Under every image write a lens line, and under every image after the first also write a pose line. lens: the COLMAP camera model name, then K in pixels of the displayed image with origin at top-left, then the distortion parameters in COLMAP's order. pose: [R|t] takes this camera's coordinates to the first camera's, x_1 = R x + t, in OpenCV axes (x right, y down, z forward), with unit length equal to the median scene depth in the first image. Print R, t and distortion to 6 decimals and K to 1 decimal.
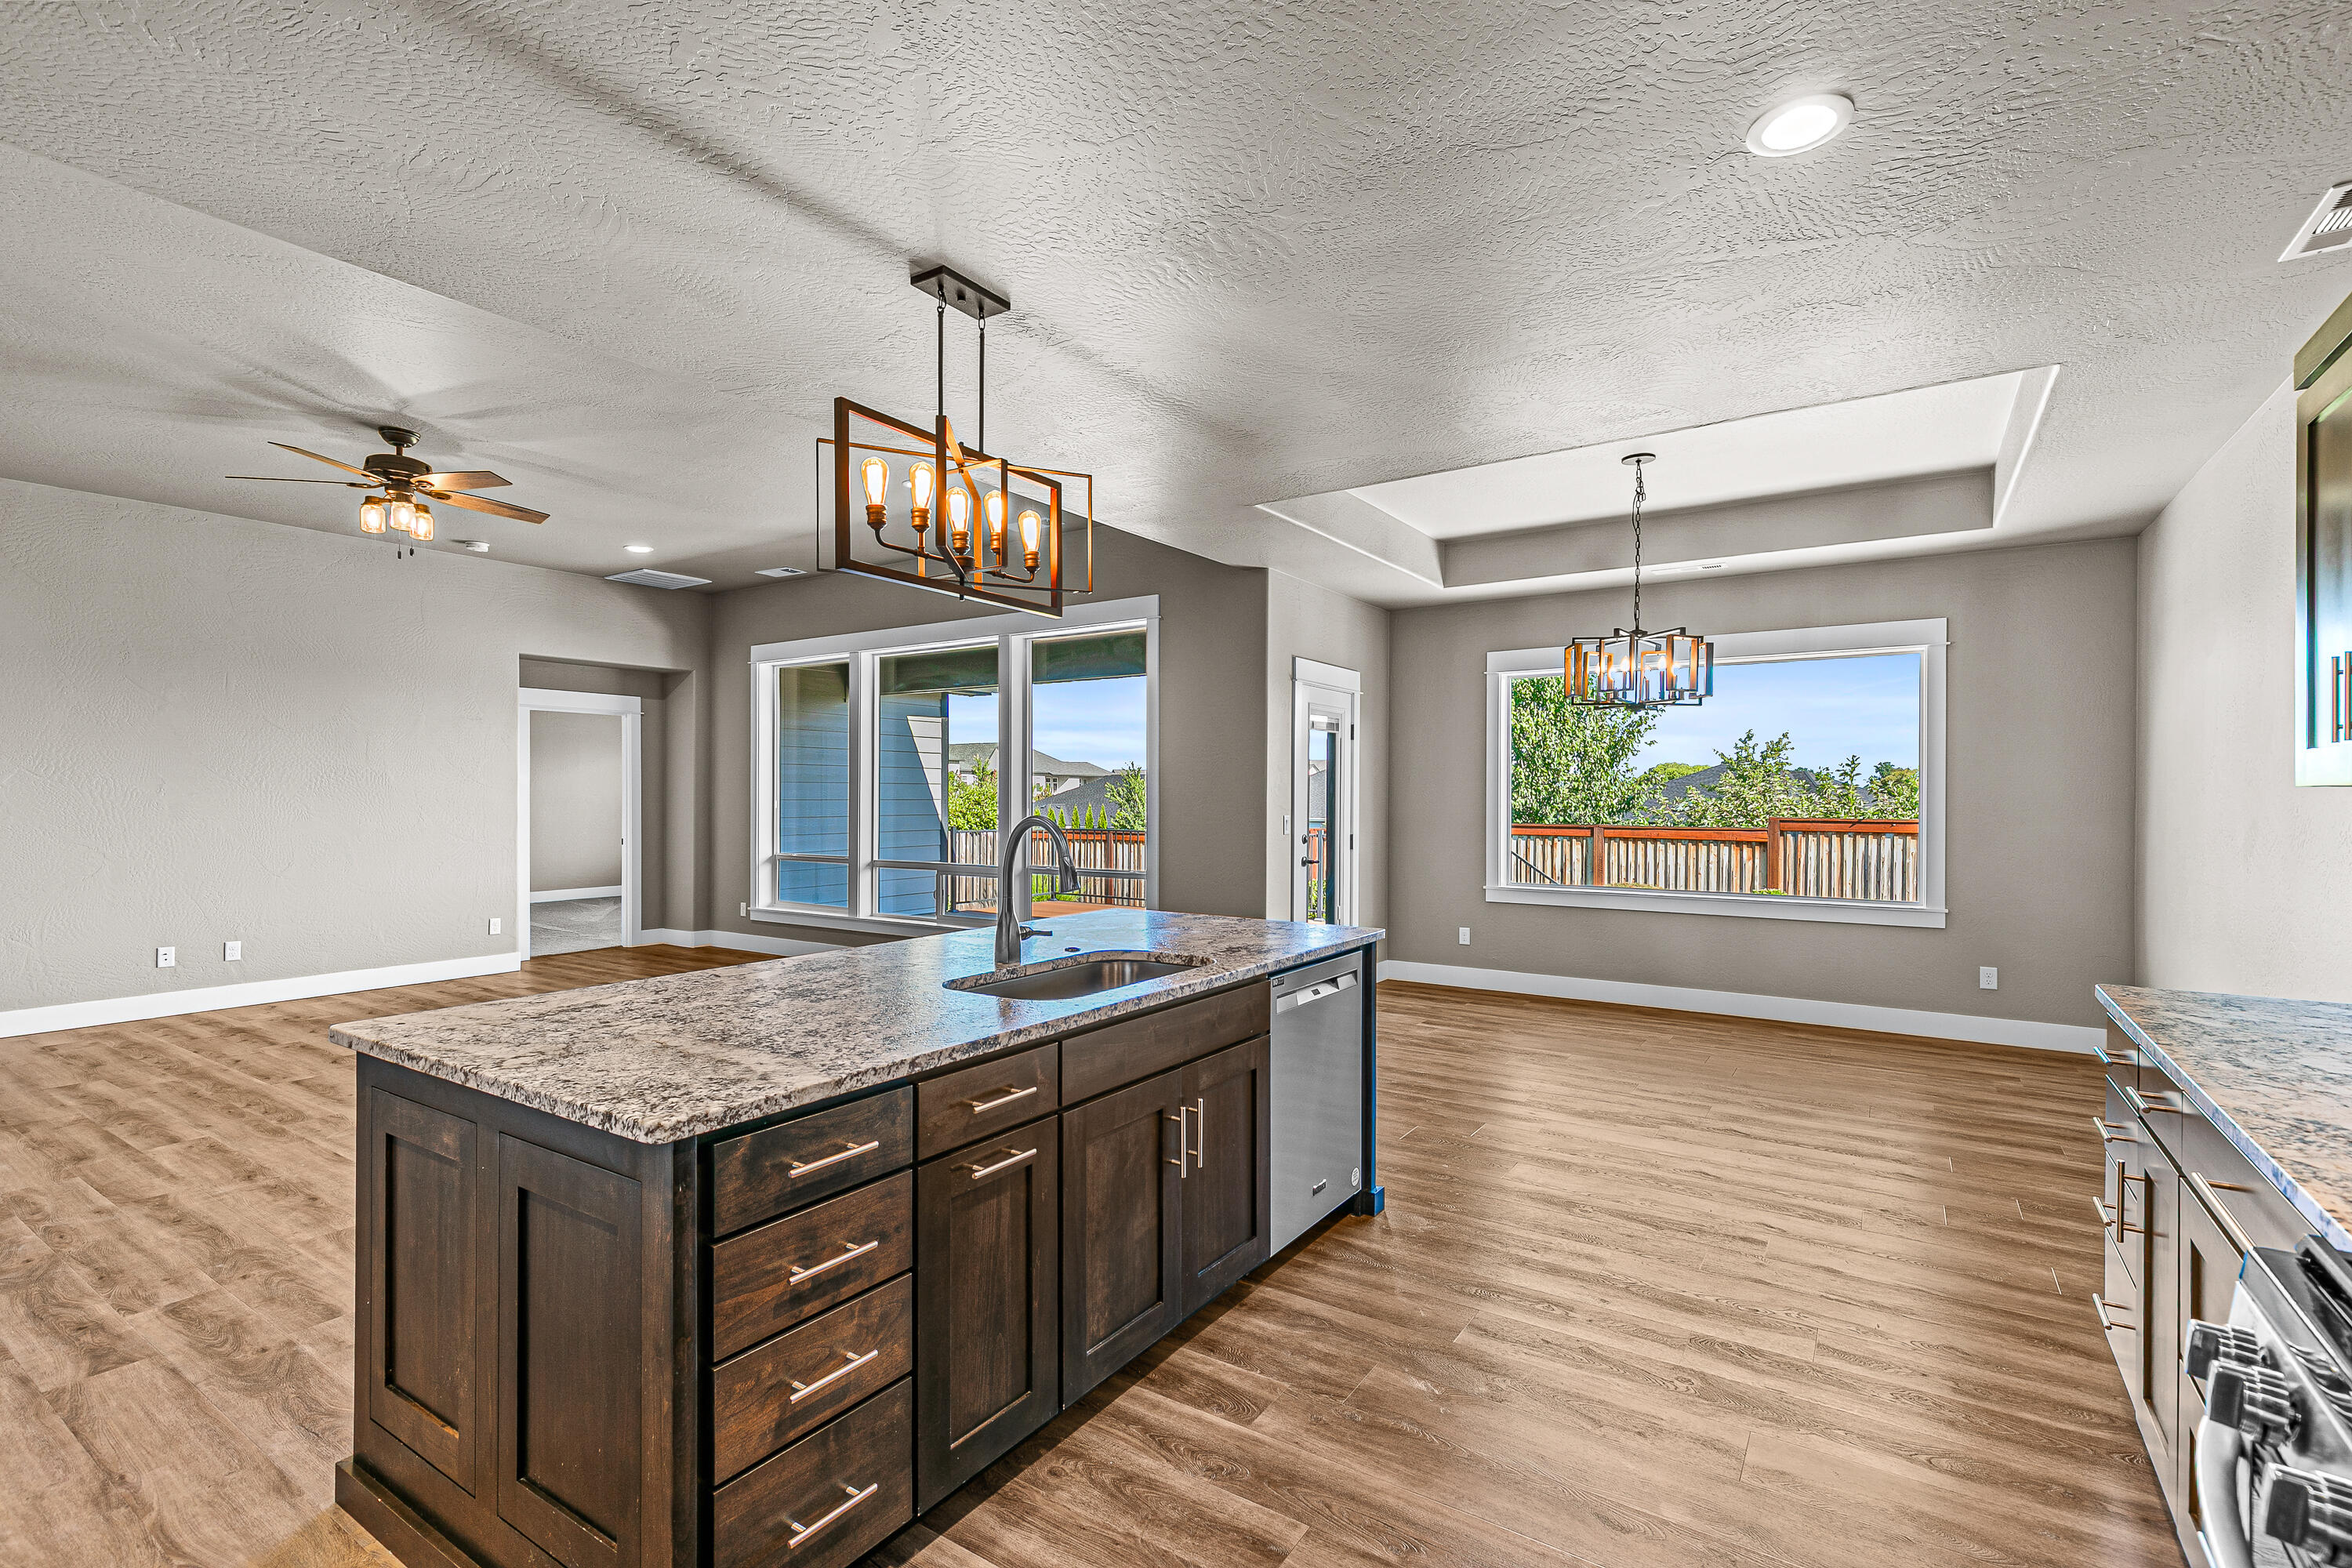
lens RADIAL K [[1081.0, 0, 1161.9], [0, 1081.0, 803.3], [0, 0, 1]] dist [0.008524, 0.000988]
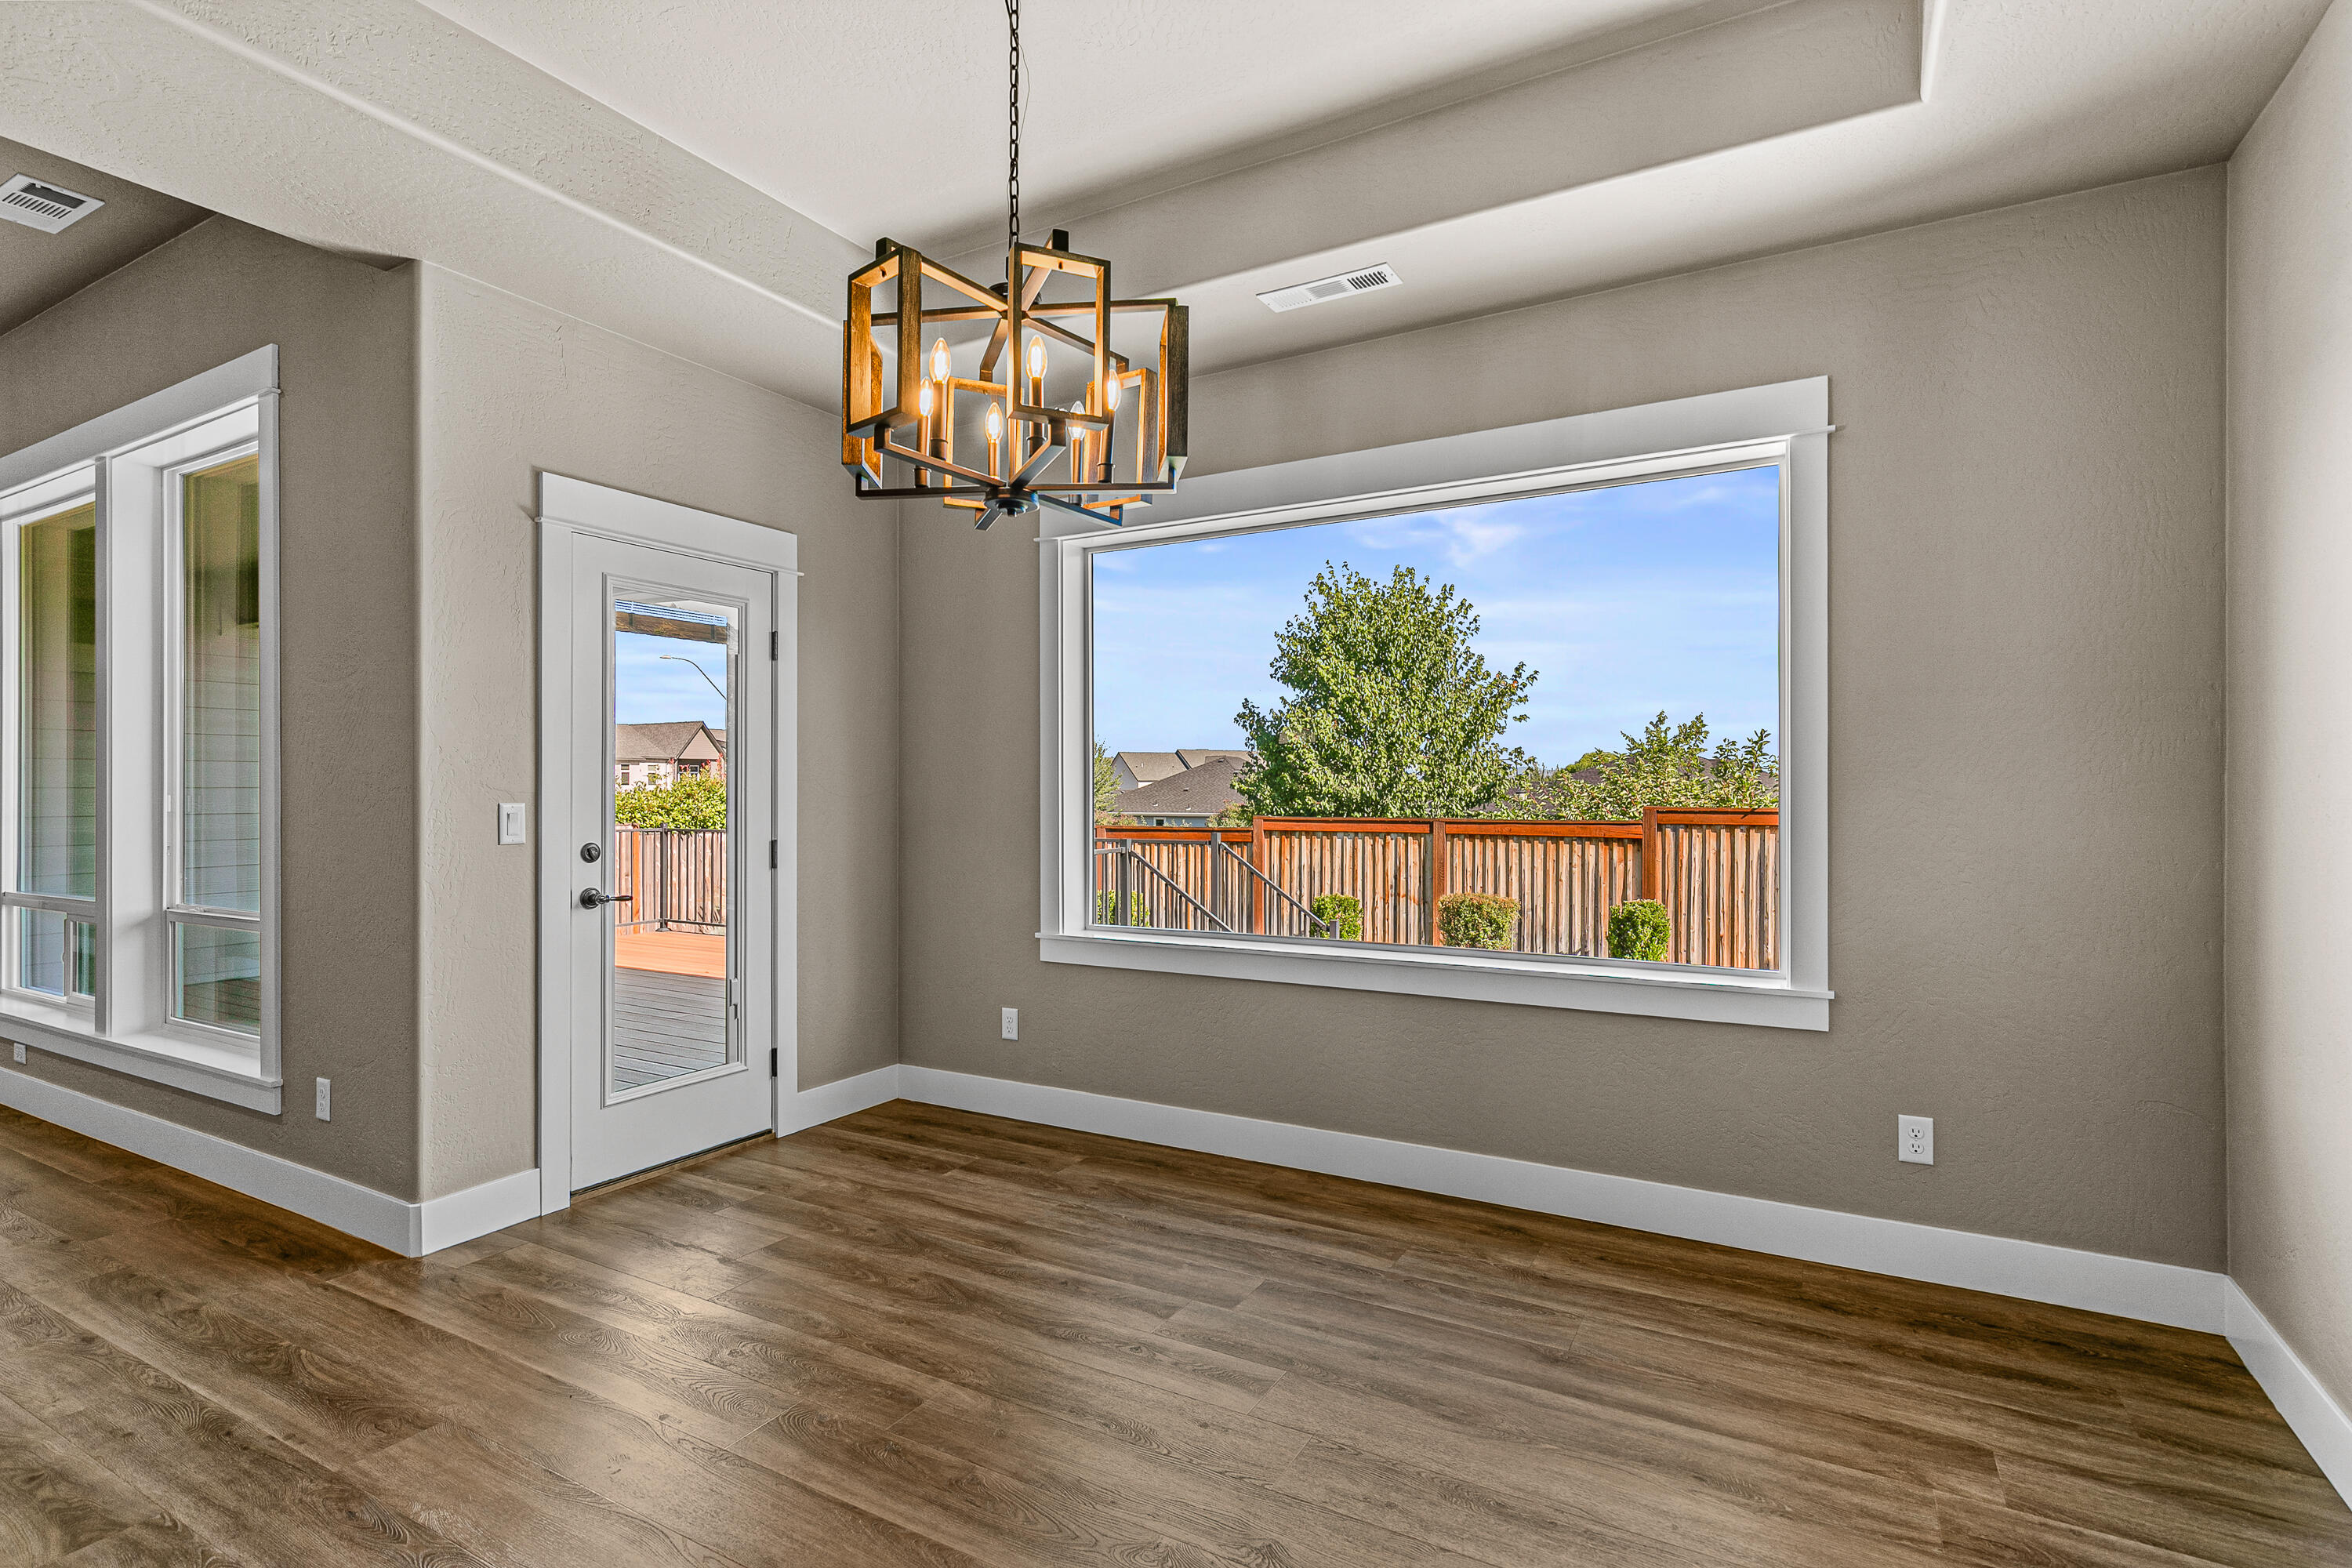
lens RADIAL K [[1135.8, 0, 1172.0], [0, 1135.8, 799.8], [0, 0, 1]] dist [0.004794, 0.000292]
pose [[0.997177, -0.006465, 0.074802, 0.159669], [0.006421, 0.999979, 0.000821, 0.004810], [-0.074805, -0.000339, 0.997198, 0.210780]]
